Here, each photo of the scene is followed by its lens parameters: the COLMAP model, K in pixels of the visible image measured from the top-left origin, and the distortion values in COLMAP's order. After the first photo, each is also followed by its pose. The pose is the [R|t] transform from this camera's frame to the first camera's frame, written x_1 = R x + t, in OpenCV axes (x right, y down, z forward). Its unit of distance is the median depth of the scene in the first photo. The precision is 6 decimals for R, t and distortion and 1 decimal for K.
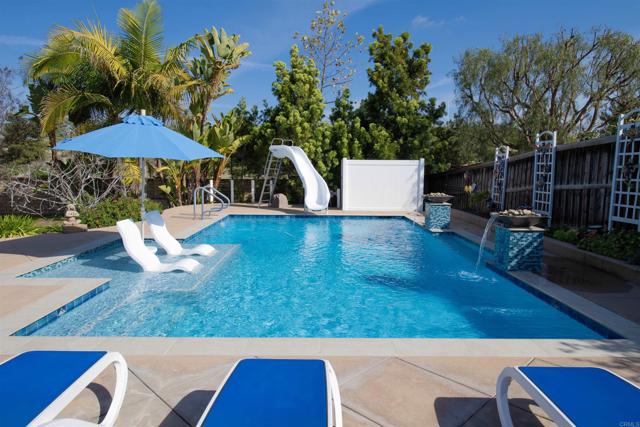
lens RADIAL K [[408.5, 0, 321.8], [0, 408.5, 210.0], [0, 0, 1]] dist [-0.002340, 0.000405]
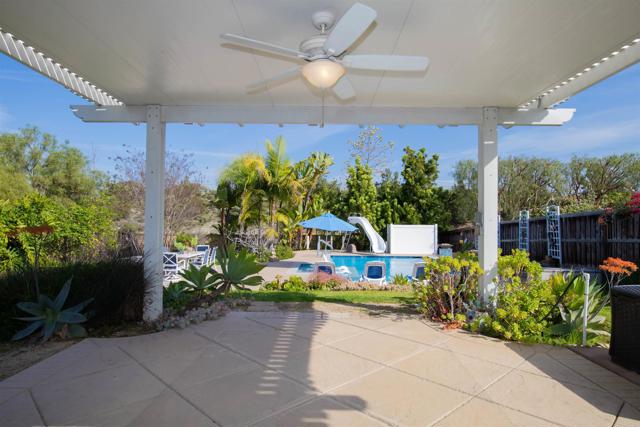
lens RADIAL K [[387.3, 0, 320.0], [0, 387.3, 213.5], [0, 0, 1]] dist [0.003496, 0.000298]
pose [[0.999205, 0.000291, -0.039867, -0.170832], [-0.005181, 0.992441, -0.122614, 0.032138], [0.039530, 0.122723, 0.991653, -0.621469]]
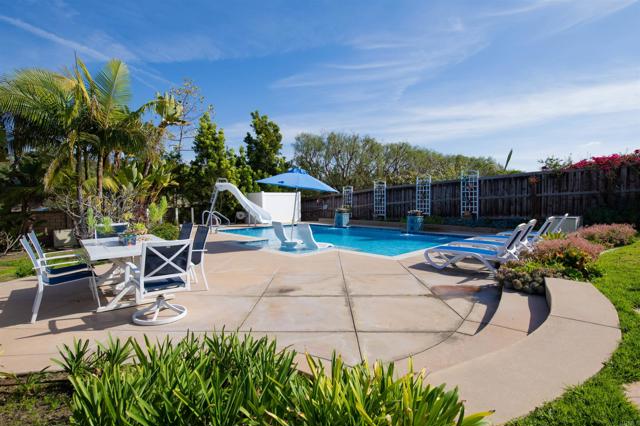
lens RADIAL K [[321.0, 0, 320.0], [0, 321.0, 213.0], [0, 0, 1]] dist [-0.003494, -0.000160]
pose [[0.714567, -0.041731, 0.698321, -0.614639], [0.083957, 0.996120, -0.026383, 0.009753], [-0.694511, 0.077481, 0.715298, -0.050411]]
